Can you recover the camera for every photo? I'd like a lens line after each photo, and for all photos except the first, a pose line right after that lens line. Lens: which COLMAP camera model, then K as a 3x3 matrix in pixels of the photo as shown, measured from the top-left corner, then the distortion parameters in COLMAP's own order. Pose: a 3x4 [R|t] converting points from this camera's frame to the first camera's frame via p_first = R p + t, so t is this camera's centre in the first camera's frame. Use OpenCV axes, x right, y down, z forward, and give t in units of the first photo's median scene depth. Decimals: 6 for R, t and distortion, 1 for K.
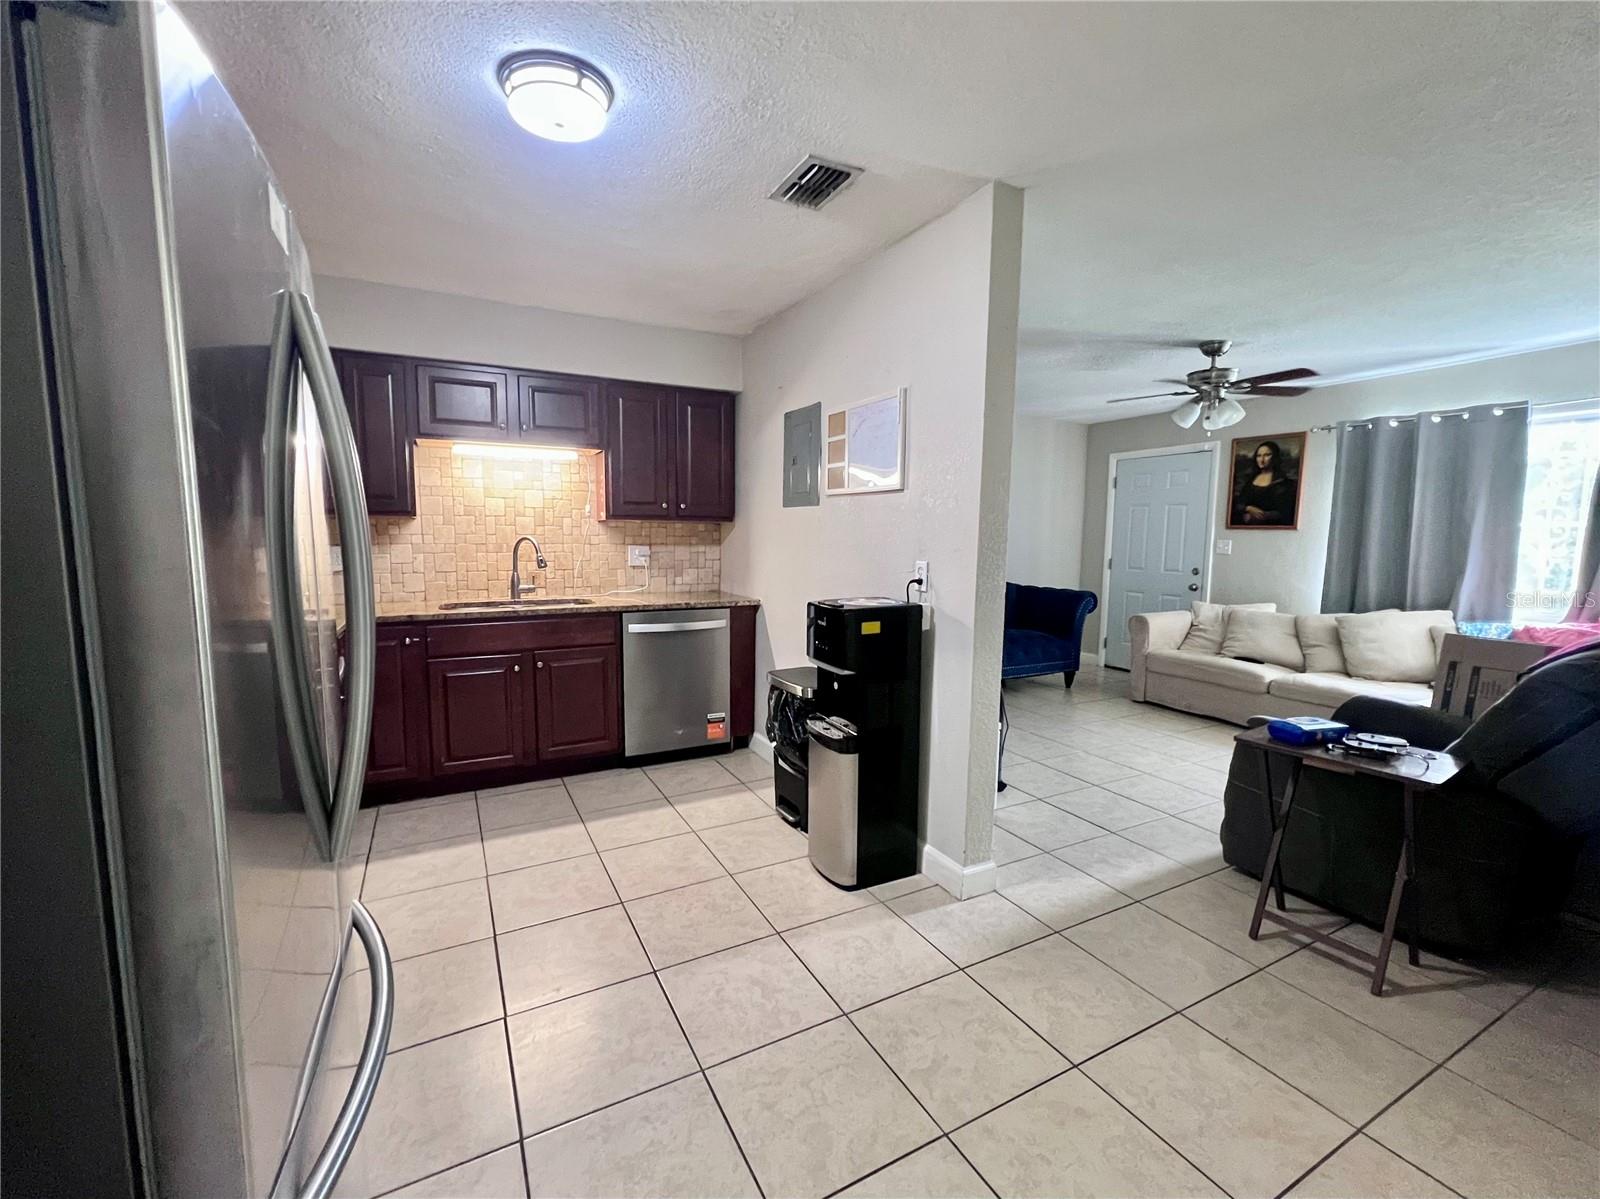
lens RADIAL K [[638.4, 0, 799.6], [0, 638.4, 597.9], [0, 0, 1]] dist [-0.003604, 0.000881]
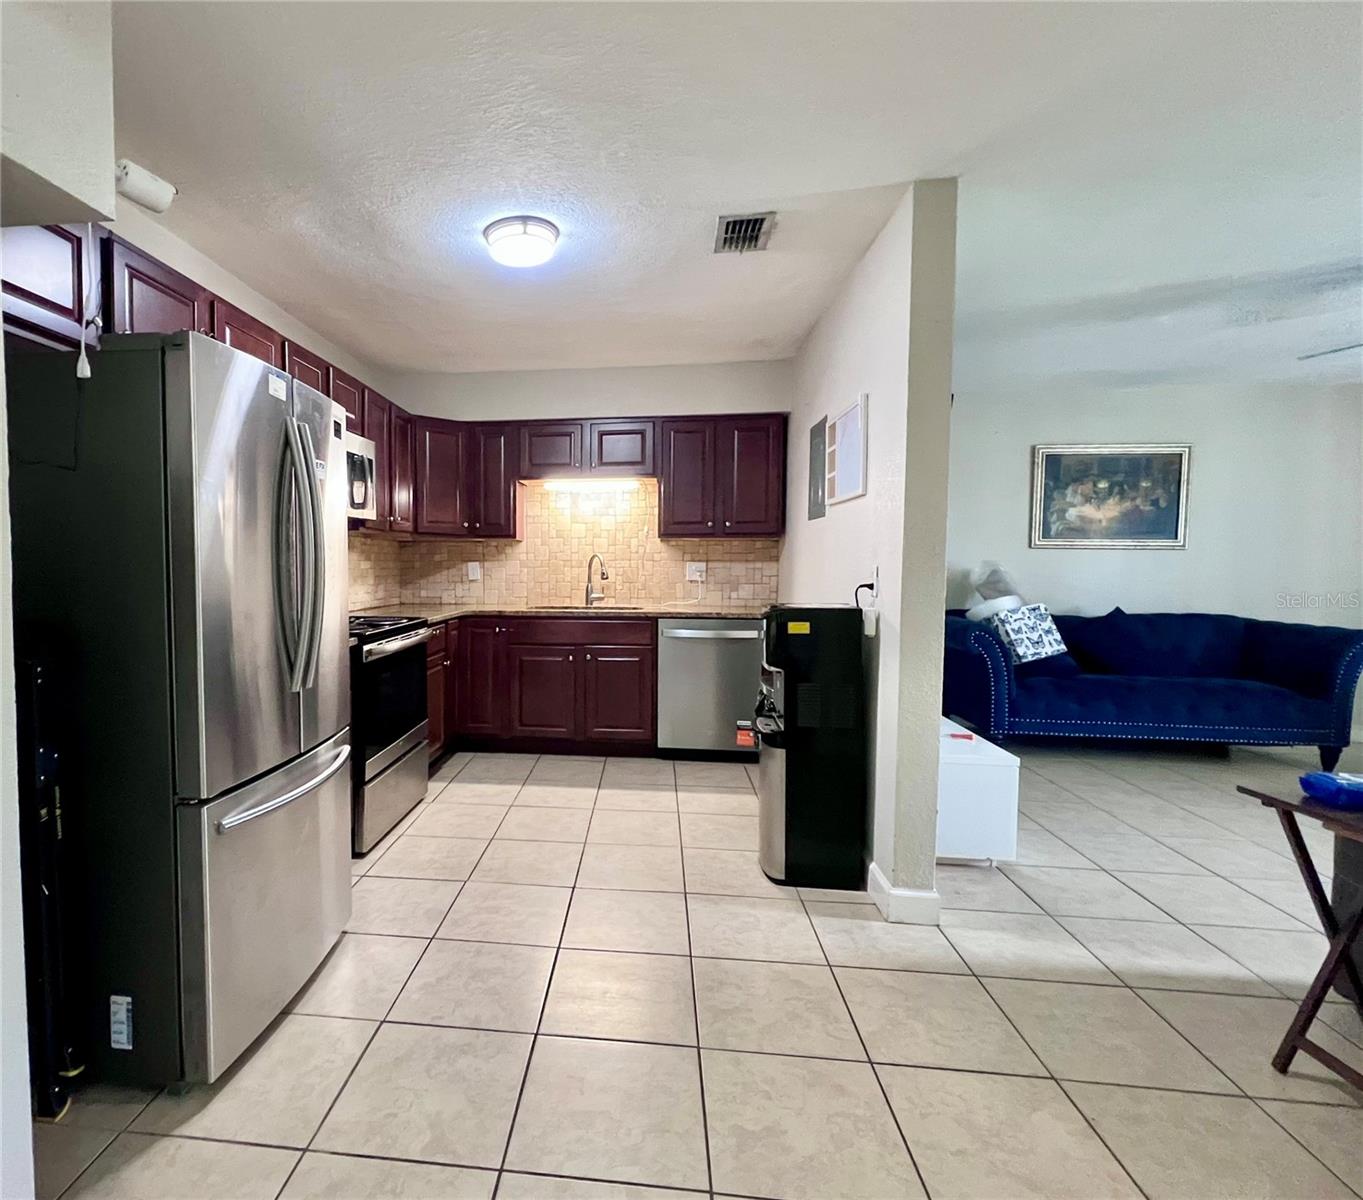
lens RADIAL K [[749.1, 0, 679.5], [0, 749.1, 603.7], [0, 0, 1]] dist [-0.002623, 0.002057]
pose [[0.840857, 0.013612, -0.541086, 0.490573], [-0.046332, 0.997825, -0.046898, 0.059586], [0.539270, 0.064504, 0.839659, -0.106052]]
